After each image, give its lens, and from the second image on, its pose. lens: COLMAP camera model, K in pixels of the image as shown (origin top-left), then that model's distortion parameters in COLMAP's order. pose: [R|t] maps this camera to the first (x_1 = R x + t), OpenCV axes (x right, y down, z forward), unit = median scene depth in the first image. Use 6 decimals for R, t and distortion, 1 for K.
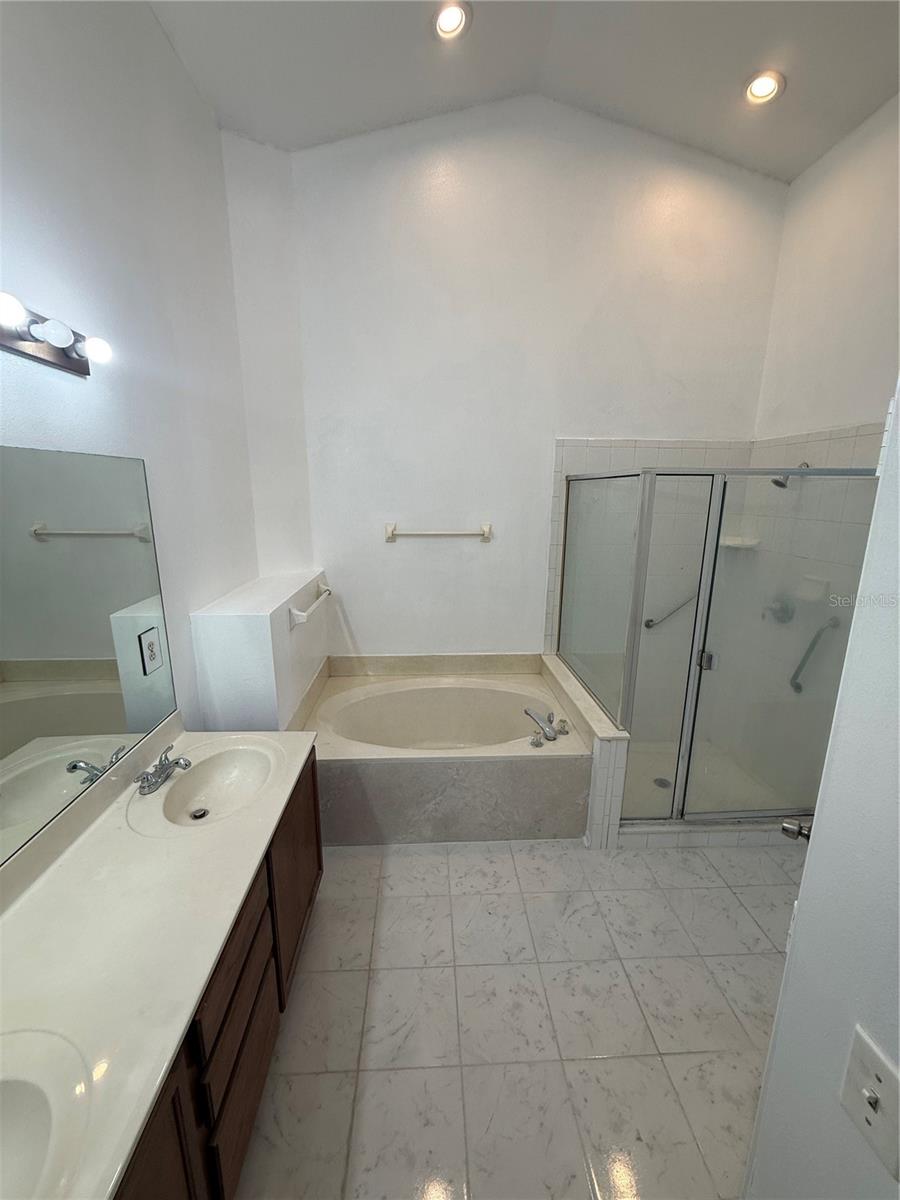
lens RADIAL K [[477.9, 0, 450.4], [0, 477.9, 596.7], [0, 0, 1]] dist [0.002440, 0.000149]
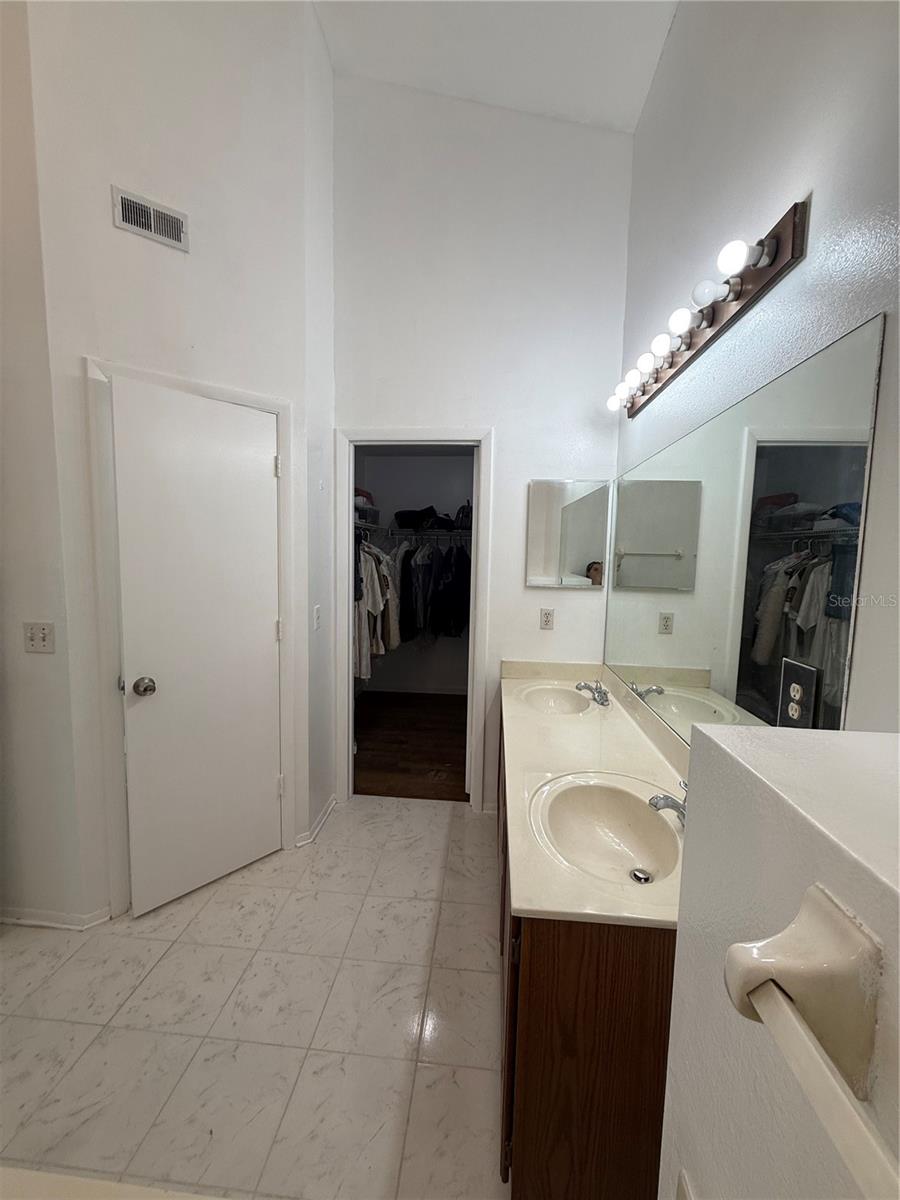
lens RADIAL K [[477.9, 0, 445.5], [0, 477.9, 599.4], [0, 0, 1]] dist [0.002440, 0.000149]
pose [[-0.987803, -0.045294, 0.148978, -0.256475], [0.002986, 0.951073, 0.308952, -0.138531], [-0.155682, 0.305629, -0.939337, 1.290651]]
